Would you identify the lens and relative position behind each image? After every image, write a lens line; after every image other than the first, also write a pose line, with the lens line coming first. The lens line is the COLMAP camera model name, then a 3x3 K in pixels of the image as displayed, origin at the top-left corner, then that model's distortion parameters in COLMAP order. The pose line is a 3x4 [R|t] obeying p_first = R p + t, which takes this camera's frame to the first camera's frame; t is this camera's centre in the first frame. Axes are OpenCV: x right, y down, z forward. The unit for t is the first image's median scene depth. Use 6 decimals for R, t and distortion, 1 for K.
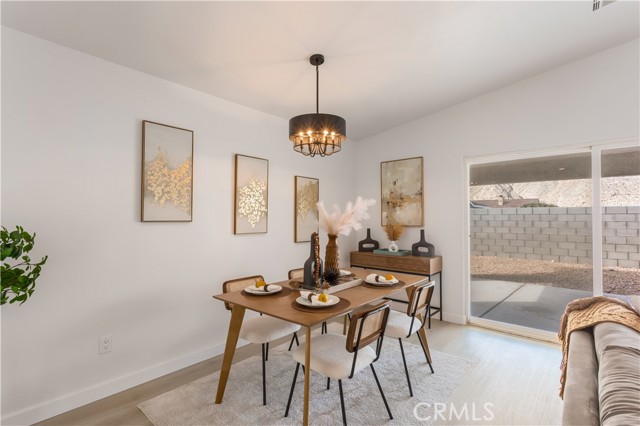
lens RADIAL K [[308.0, 0, 317.8], [0, 308.0, 213.9], [0, 0, 1]] dist [-0.003295, 0.005392]
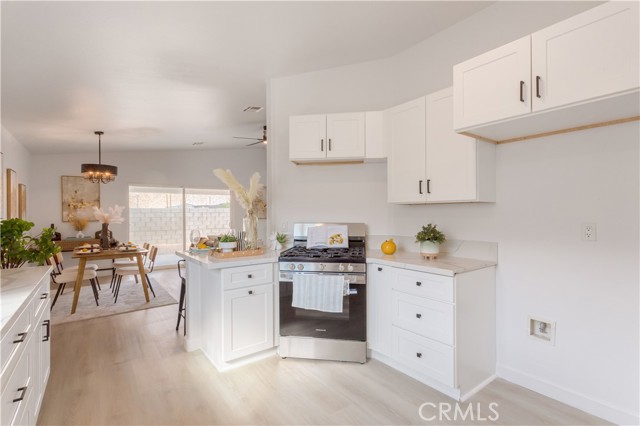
lens RADIAL K [[308.0, 0, 318.6], [0, 308.0, 212.4], [0, 0, 1]] dist [-0.003295, 0.005392]
pose [[0.218401, 0.002412, 0.975856, -0.946605], [-0.003865, 0.999991, -0.001607, -0.004820], [-0.975851, -0.003420, 0.218409, -0.453591]]
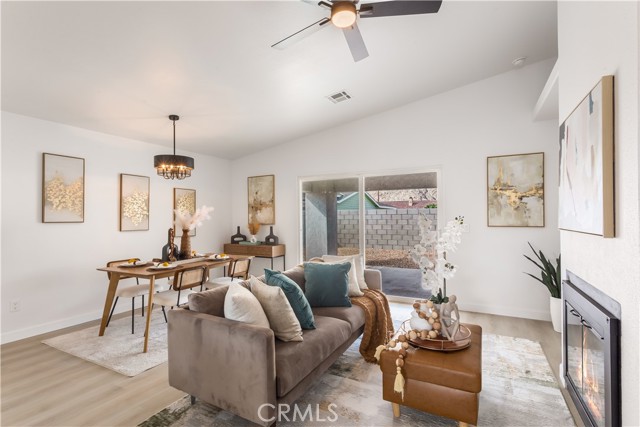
lens RADIAL K [[308.0, 0, 317.1], [0, 308.0, 215.4], [0, 0, 1]] dist [-0.003295, 0.005392]
pose [[0.975789, -0.006004, 0.218634, 0.217319], [0.005089, 0.999976, 0.004747, -0.005373], [-0.218657, -0.003520, 0.975795, -0.409303]]
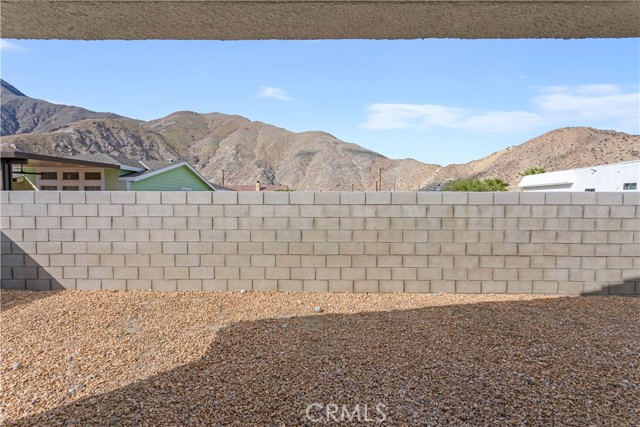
lens RADIAL K [[308.0, 0, 320.2], [0, 308.0, 209.3], [0, 0, 1]] dist [-0.003295, 0.005392]
pose [[0.757375, -0.014622, 0.652817, 1.145690], [-0.009461, 0.999399, 0.033361, -0.021279], [-0.652912, -0.031443, 0.756781, 1.124937]]
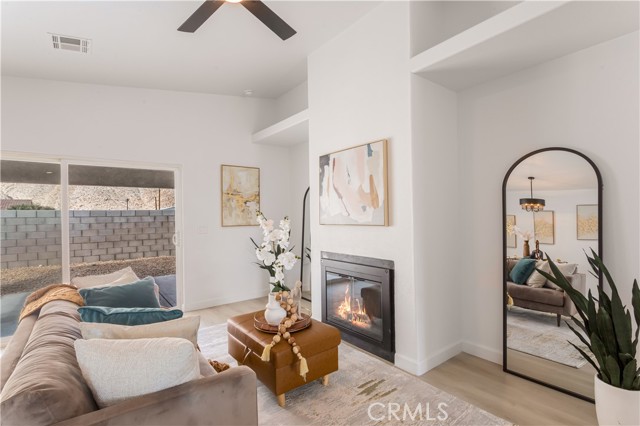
lens RADIAL K [[308.0, 0, 321.4], [0, 308.0, 212.5], [0, 0, 1]] dist [-0.003295, 0.005392]
pose [[0.196134, 0.007174, 0.980551, -0.040529], [0.006144, 0.999945, -0.008544, -0.001193], [-0.980558, 0.007701, 0.196079, -0.136572]]
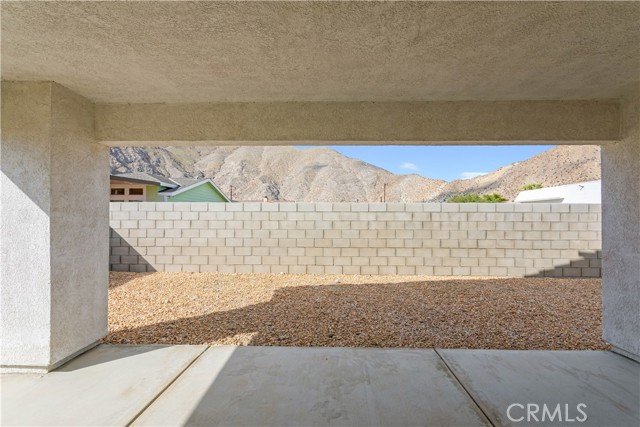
lens RADIAL K [[308.0, 0, 319.9], [0, 308.0, 213.7], [0, 0, 1]] dist [-0.003295, 0.005392]
pose [[0.766934, 0.009668, 0.641653, 0.763821], [-0.010968, 0.999938, -0.001957, 0.014480], [-0.641632, -0.005537, 0.766992, 0.786777]]
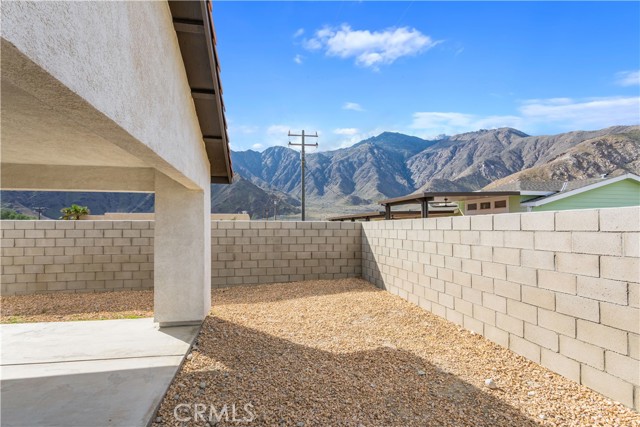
lens RADIAL K [[308.0, 0, 317.0], [0, 308.0, 225.4], [0, 0, 1]] dist [-0.003295, 0.005392]
pose [[0.795284, -0.006168, -0.606206, 1.906250], [0.008652, 0.999962, 0.001176, -0.020110], [0.606175, -0.006180, 0.795307, 1.095057]]
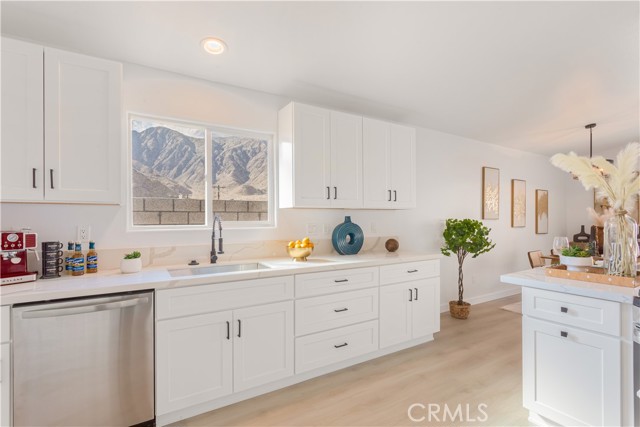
lens RADIAL K [[308.0, 0, 317.1], [0, 308.0, 217.9], [0, 0, 1]] dist [-0.003295, 0.005392]
pose [[0.953620, -0.001862, -0.301009, -0.570484], [0.005550, 0.999920, 0.011396, -0.007174], [0.300963, -0.012538, 0.953553, -0.676387]]
